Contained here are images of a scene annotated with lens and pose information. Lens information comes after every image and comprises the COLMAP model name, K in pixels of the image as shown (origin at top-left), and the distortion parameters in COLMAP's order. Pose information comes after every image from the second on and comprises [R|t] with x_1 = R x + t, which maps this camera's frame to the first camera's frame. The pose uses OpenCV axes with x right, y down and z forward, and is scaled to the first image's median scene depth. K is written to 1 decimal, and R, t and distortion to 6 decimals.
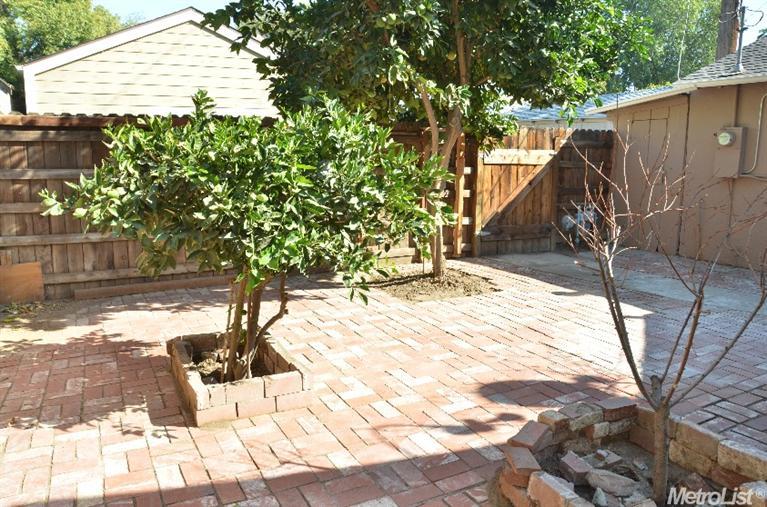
lens RADIAL K [[602.0, 0, 379.2], [0, 602.0, 266.7], [0, 0, 1]] dist [-0.162679, 0.120655]
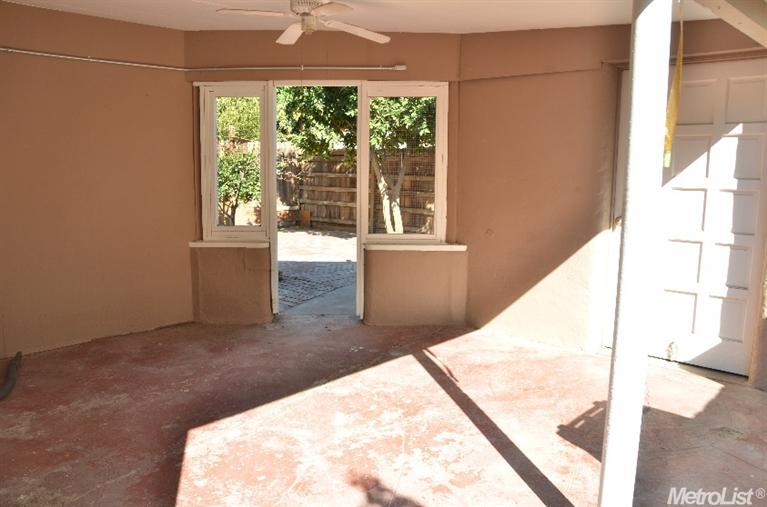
lens RADIAL K [[602.0, 0, 379.2], [0, 602.0, 266.7], [0, 0, 1]] dist [-0.162679, 0.120655]
pose [[0.318910, 0.149019, -0.935997, 2.854801], [-0.183503, 0.978584, 0.093277, -0.099717], [0.929851, 0.142012, 0.339425, 0.674393]]
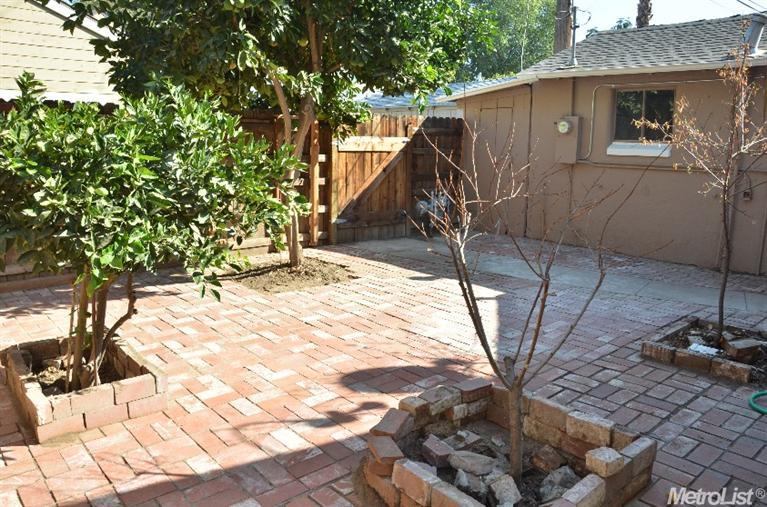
lens RADIAL K [[602.0, 0, 379.2], [0, 602.0, 266.7], [0, 0, 1]] dist [-0.162679, 0.120655]
pose [[0.972266, -0.039705, 0.230483, 0.008141], [0.034788, 0.999073, 0.025359, -0.005432], [-0.231276, -0.016638, 0.972746, 0.014450]]
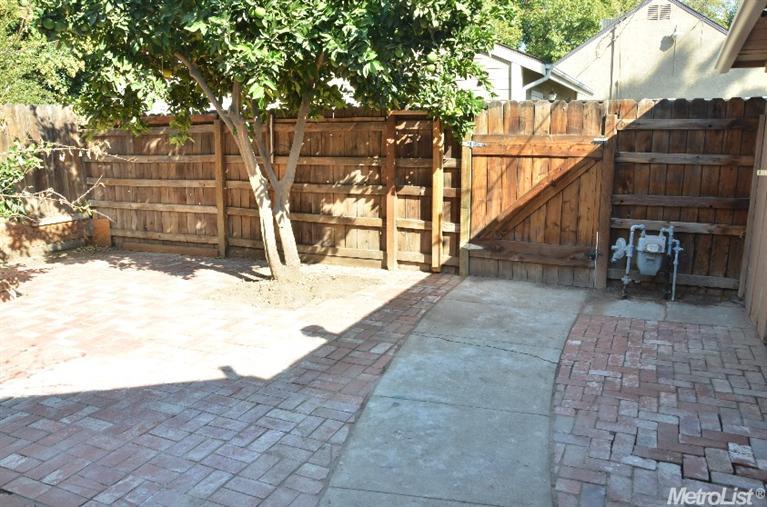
lens RADIAL K [[602.0, 0, 379.2], [0, 602.0, 266.7], [0, 0, 1]] dist [-0.162679, 0.120655]
pose [[0.610687, 0.159006, -0.775744, 1.488425], [-0.134171, 0.986245, 0.096530, -0.187549], [0.780423, 0.045133, 0.623621, 0.931226]]
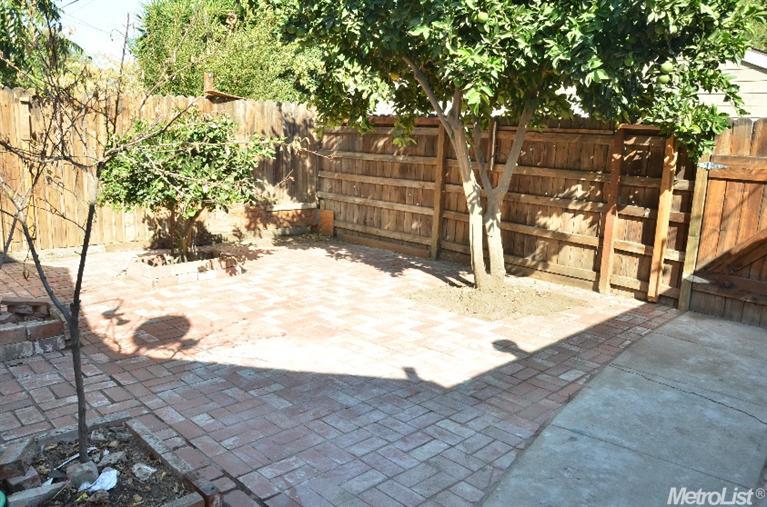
lens RADIAL K [[602.0, 0, 379.2], [0, 602.0, 266.7], [0, 0, 1]] dist [-0.162679, 0.120655]
pose [[0.268410, 0.204479, -0.941353, 1.488142], [-0.208961, 0.966302, 0.150317, -0.198414], [0.940368, 0.156360, 0.302093, 0.980926]]
